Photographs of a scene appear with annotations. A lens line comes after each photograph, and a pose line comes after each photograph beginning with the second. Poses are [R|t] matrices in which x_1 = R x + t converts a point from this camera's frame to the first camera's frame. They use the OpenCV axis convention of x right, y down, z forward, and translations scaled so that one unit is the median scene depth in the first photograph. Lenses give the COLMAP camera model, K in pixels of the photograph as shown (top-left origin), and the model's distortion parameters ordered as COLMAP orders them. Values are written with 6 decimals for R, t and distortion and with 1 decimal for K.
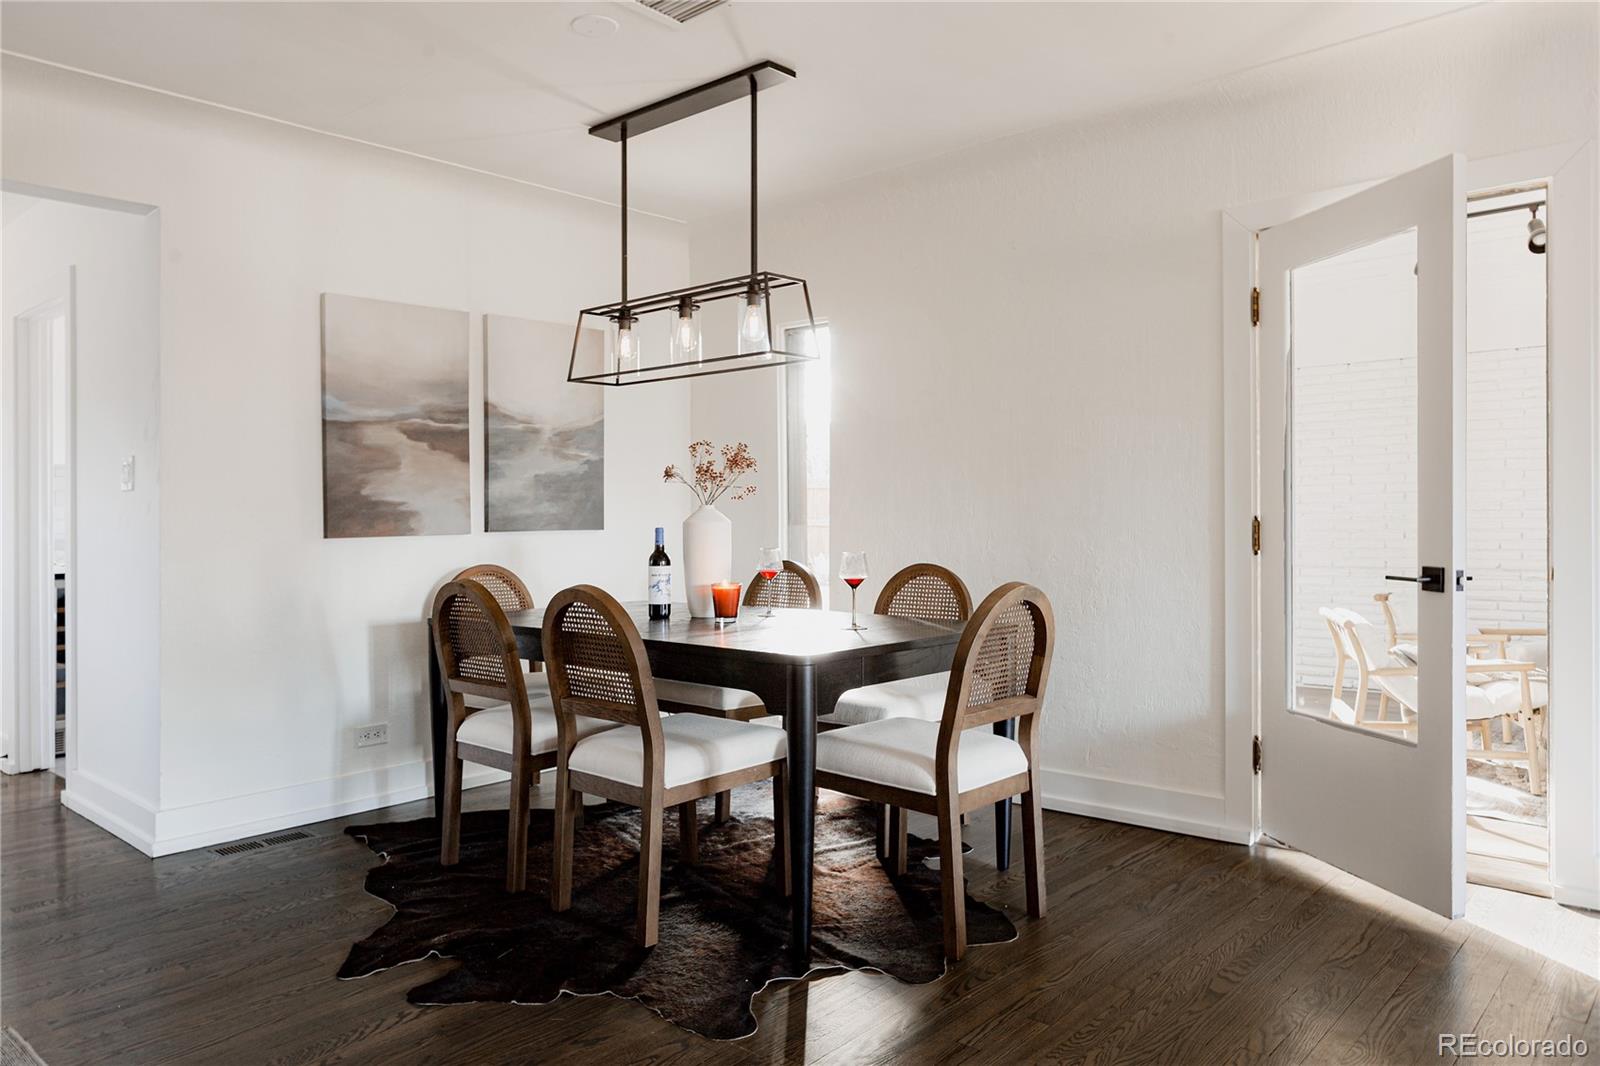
lens RADIAL K [[1081.3, 0, 804.6], [0, 1081.3, 501.9], [0, 0, 1]] dist [-0.025830, 0.019664]
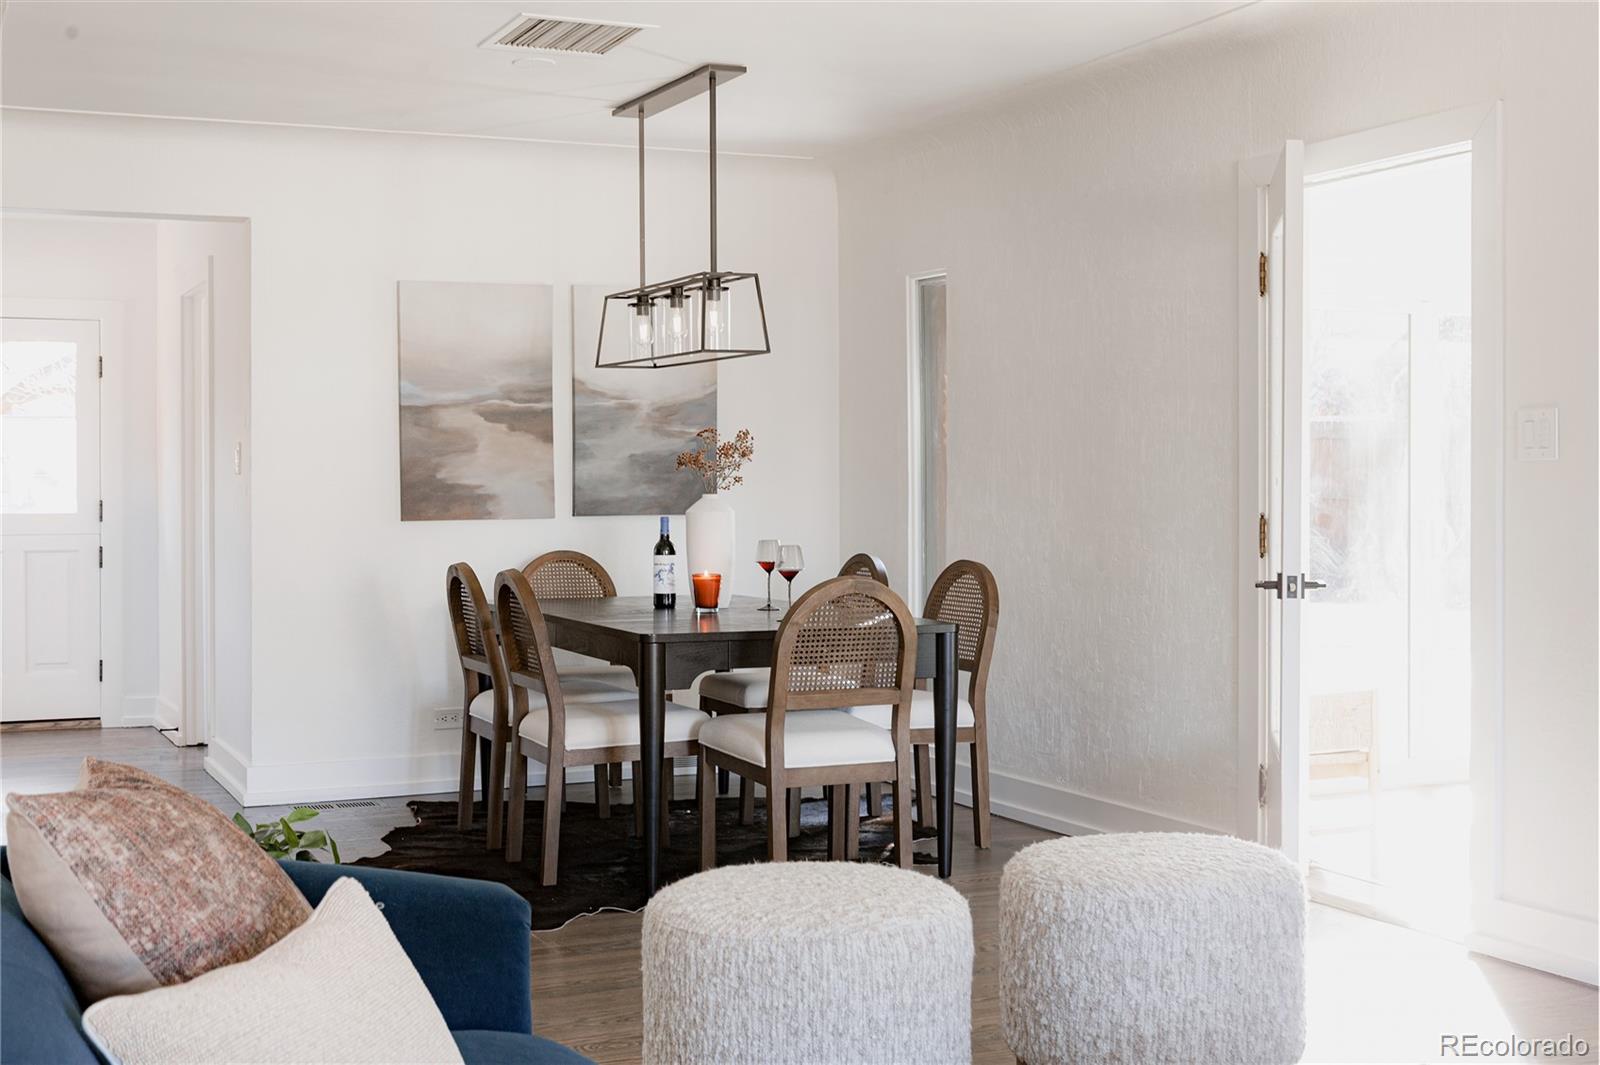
lens RADIAL K [[1974.7, 0, 818.8], [0, 1974.7, 478.0], [0, 0, 1]] dist [-0.005990, 0.000000]
pose [[0.917543, 0.007486, -0.397566, 0.645432], [-0.001280, 0.999873, 0.015873, -0.036495], [0.397635, -0.014055, 0.917436, -0.546866]]
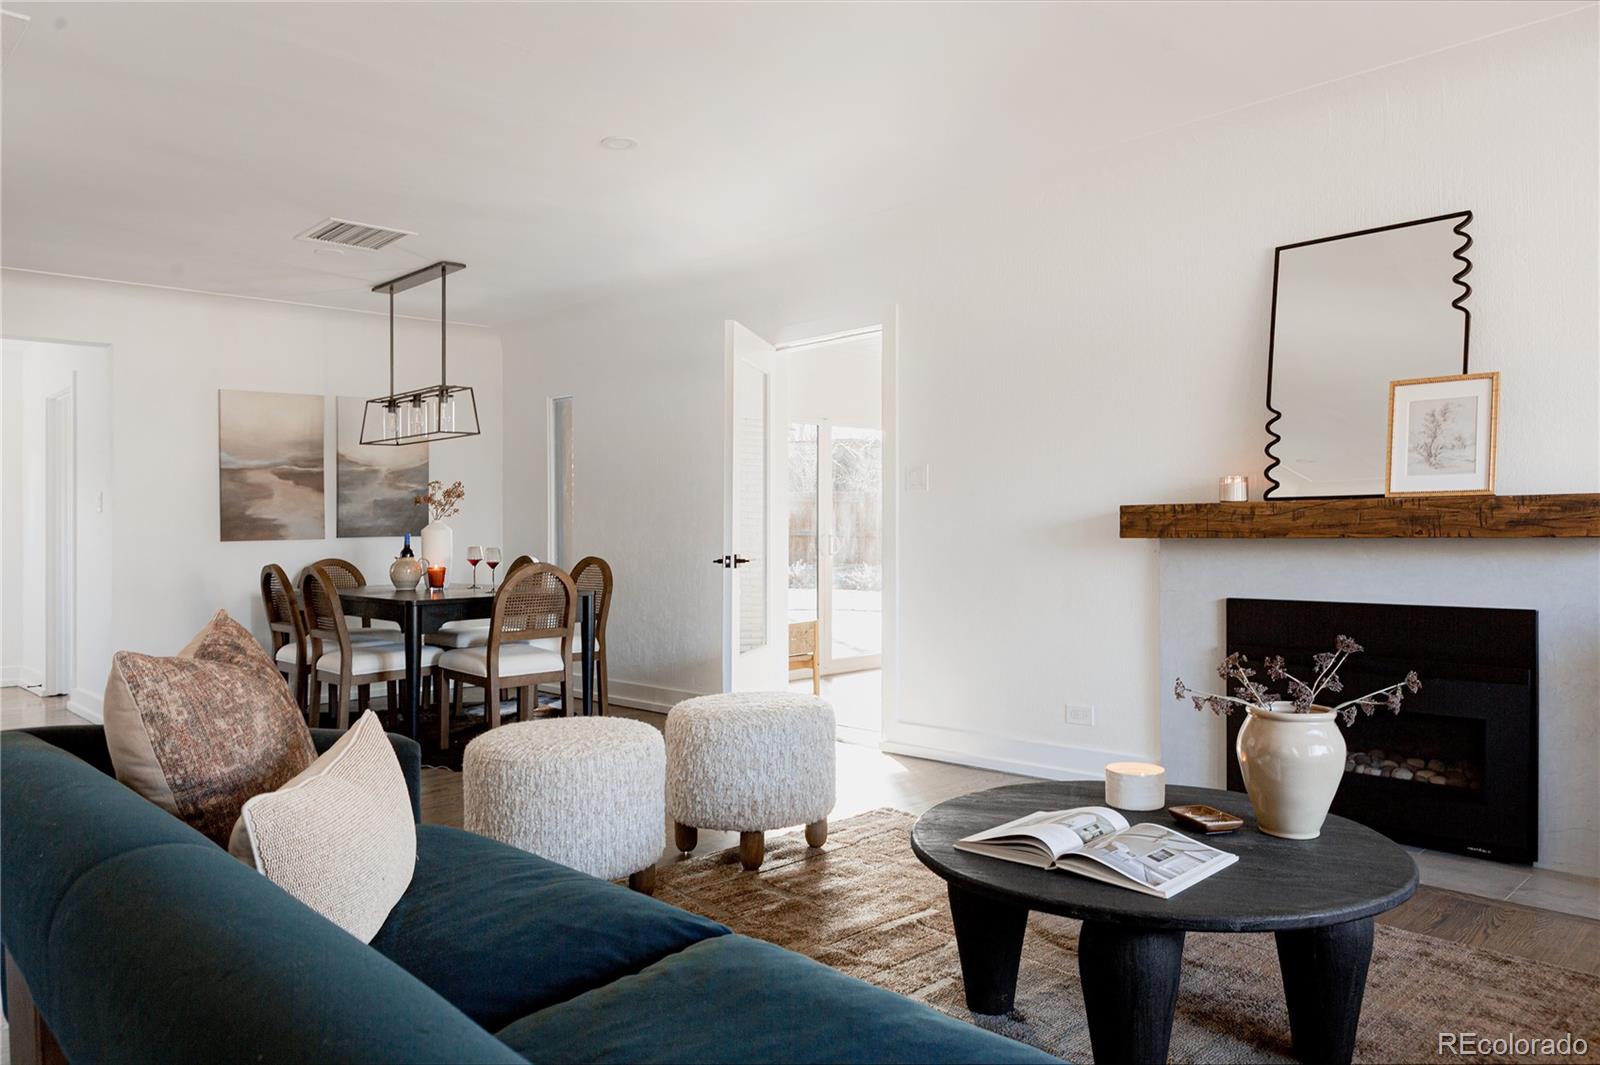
lens RADIAL K [[1081.3, 0, 830.6], [0, 1081.3, 509.7], [0, 0, 1]] dist [-0.025830, 0.019664]
pose [[0.998472, -0.004031, -0.055121, 0.539772], [0.003793, 0.999983, -0.004414, -0.002888], [0.055138, 0.004198, 0.998470, -0.541486]]
